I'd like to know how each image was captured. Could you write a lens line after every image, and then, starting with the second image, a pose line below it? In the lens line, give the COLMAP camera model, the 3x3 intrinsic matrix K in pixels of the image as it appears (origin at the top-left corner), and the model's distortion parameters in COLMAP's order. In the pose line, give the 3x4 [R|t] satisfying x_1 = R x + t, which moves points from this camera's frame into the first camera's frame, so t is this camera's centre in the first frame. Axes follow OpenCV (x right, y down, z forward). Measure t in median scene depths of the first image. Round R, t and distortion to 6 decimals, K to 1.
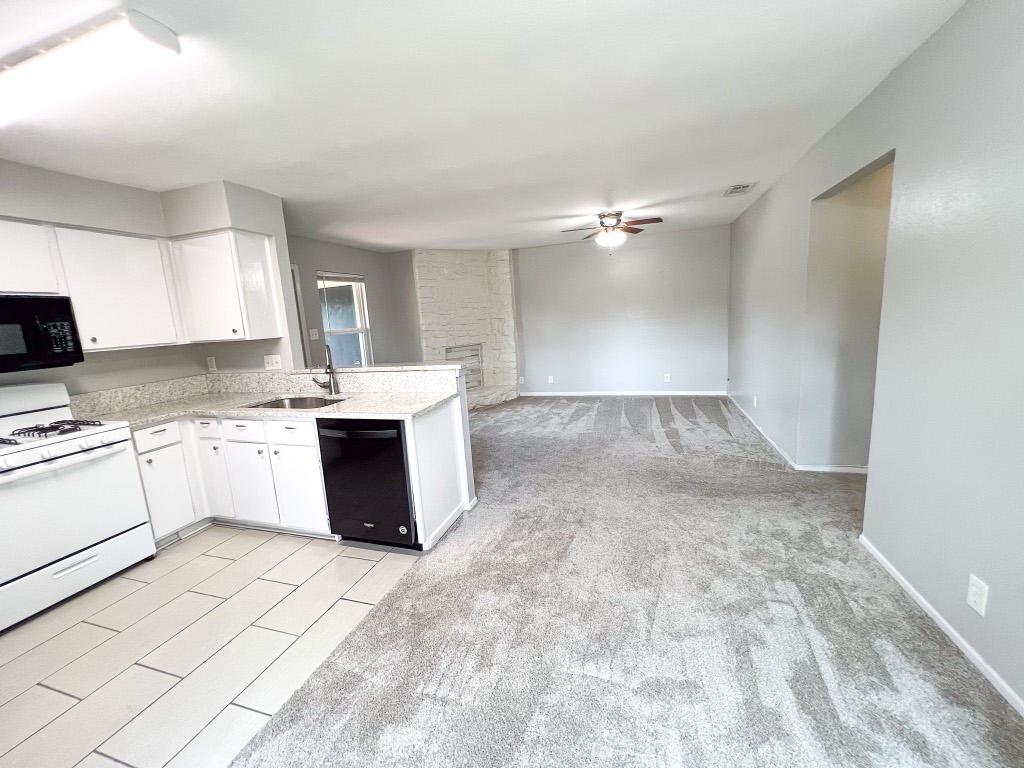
lens RADIAL K [[405.5, 0, 512.0], [0, 405.5, 384.0], [0, 0, 1]] dist [-0.002203, 0.000021]
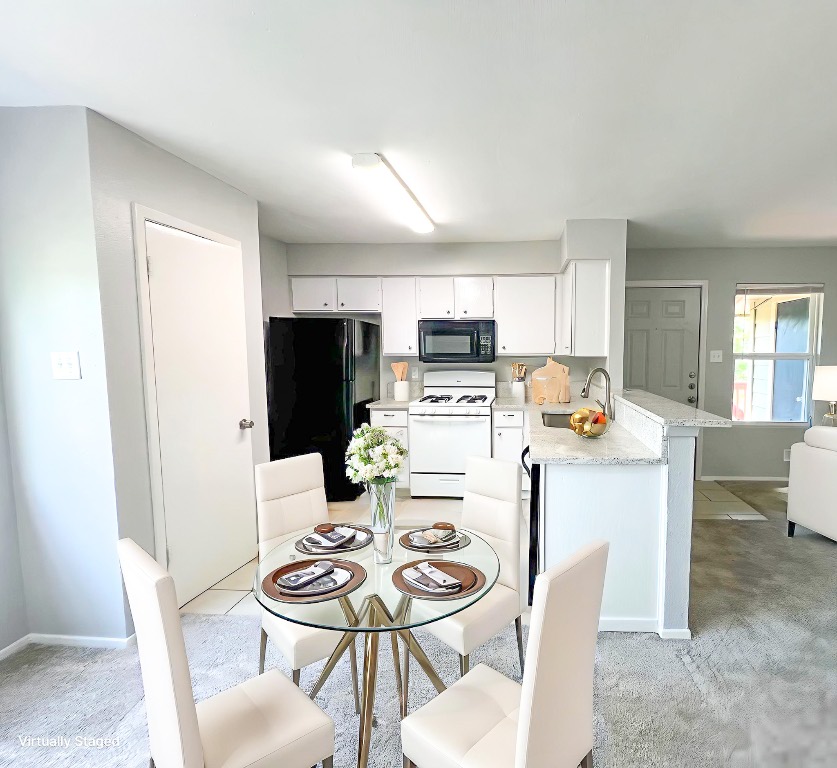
lens RADIAL K [[410.7, 0, 509.8], [0, 410.7, 380.7], [0, 0, 1]] dist [-0.000872, -0.000147]
pose [[0.267510, 0.138028, -0.953618, 0.259890], [-0.178953, 0.979585, 0.091586, -0.073480], [0.946791, 0.146153, 0.286750, 0.328505]]
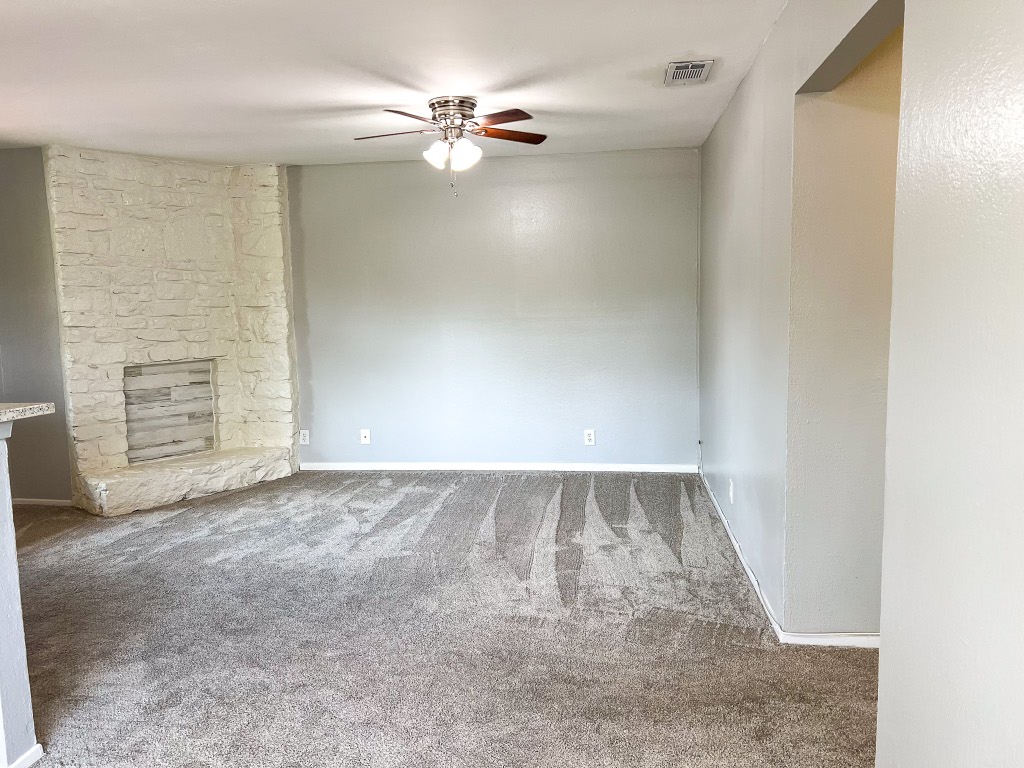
lens RADIAL K [[765.1, 0, 512.0], [0, 765.1, 384.0], [0, 0, 1]] dist [0.026919, -0.009712]
pose [[0.983230, 0.023023, 0.180910, 0.148076], [-0.010730, 0.997584, -0.068642, -0.018540], [-0.182053, 0.065550, 0.981101, 0.099845]]
